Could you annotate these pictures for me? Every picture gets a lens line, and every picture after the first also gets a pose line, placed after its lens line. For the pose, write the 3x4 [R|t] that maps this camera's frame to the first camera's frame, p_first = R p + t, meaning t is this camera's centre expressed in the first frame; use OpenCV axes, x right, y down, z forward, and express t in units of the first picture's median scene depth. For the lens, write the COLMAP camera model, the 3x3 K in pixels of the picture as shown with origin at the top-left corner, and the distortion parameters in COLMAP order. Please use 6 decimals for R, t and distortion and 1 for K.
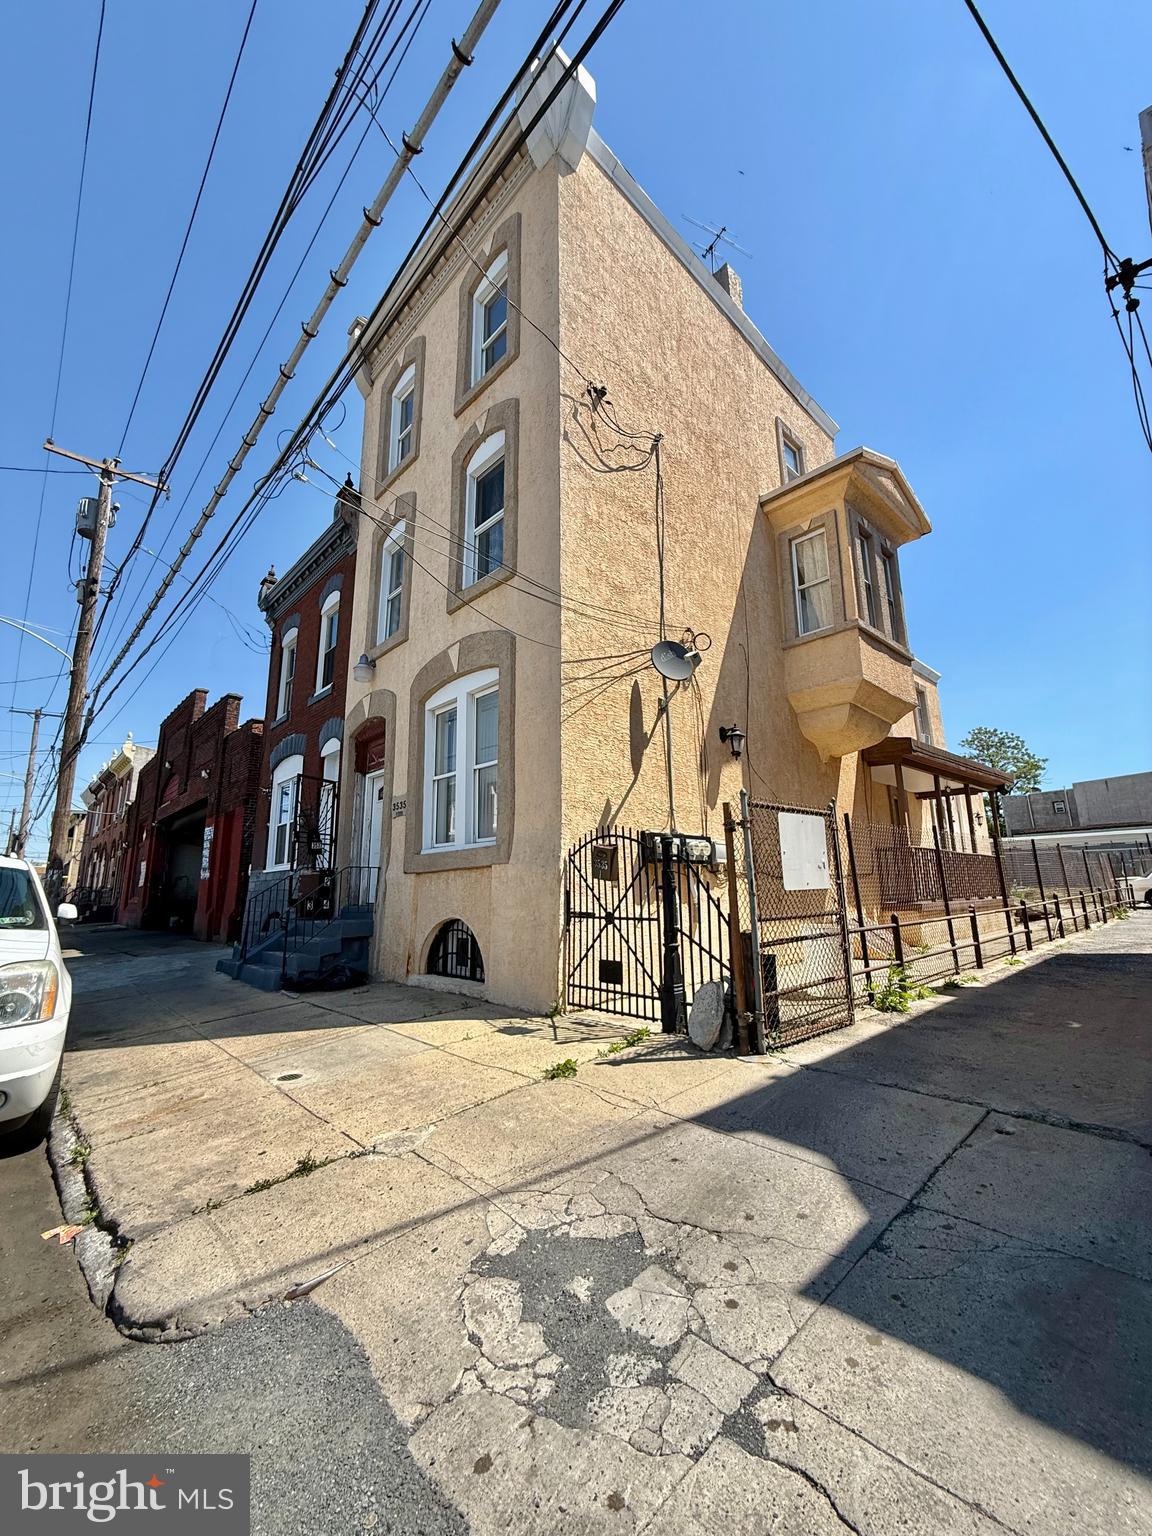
lens RADIAL K [[612.4, 0, 578.0], [0, 612.4, 764.3], [0, 0, 1]] dist [0.000141, 0.000496]
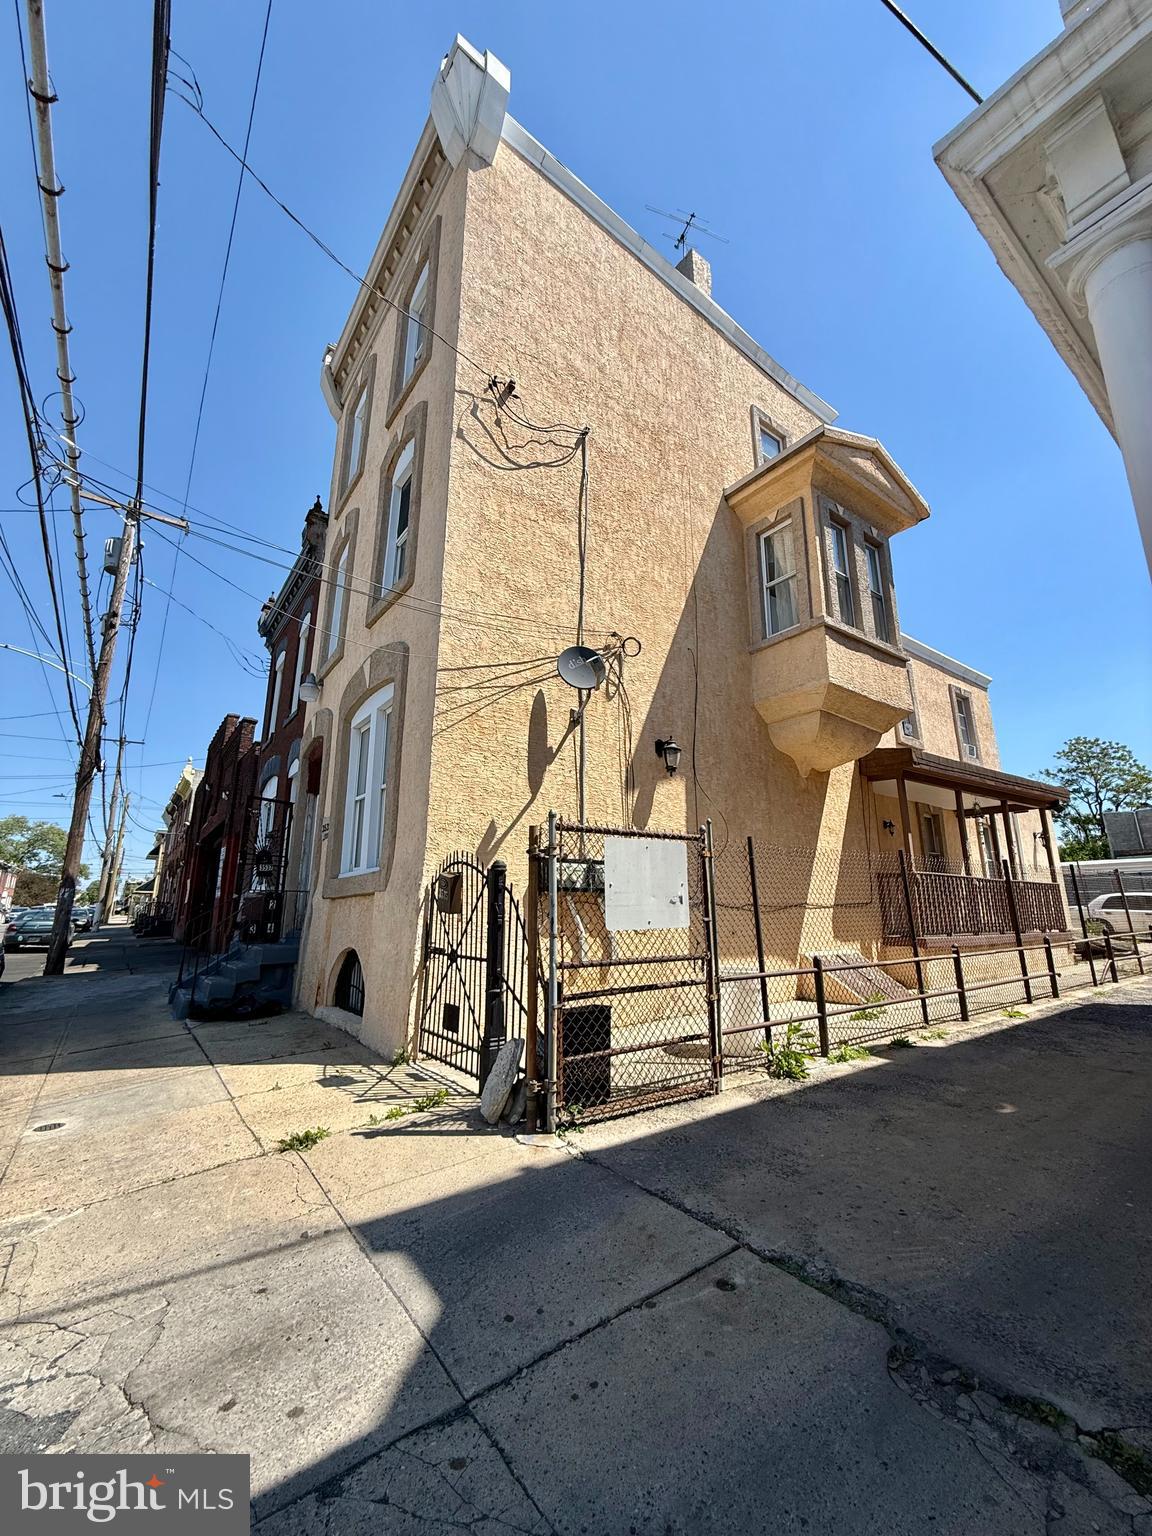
lens RADIAL K [[612.4, 0, 576.9], [0, 612.4, 764.2], [0, 0, 1]] dist [0.000141, 0.000496]
pose [[0.992459, -0.013774, -0.121803, 0.236997], [0.010096, 0.999476, -0.030765, 0.002012], [0.122163, 0.029303, 0.992077, 0.092637]]
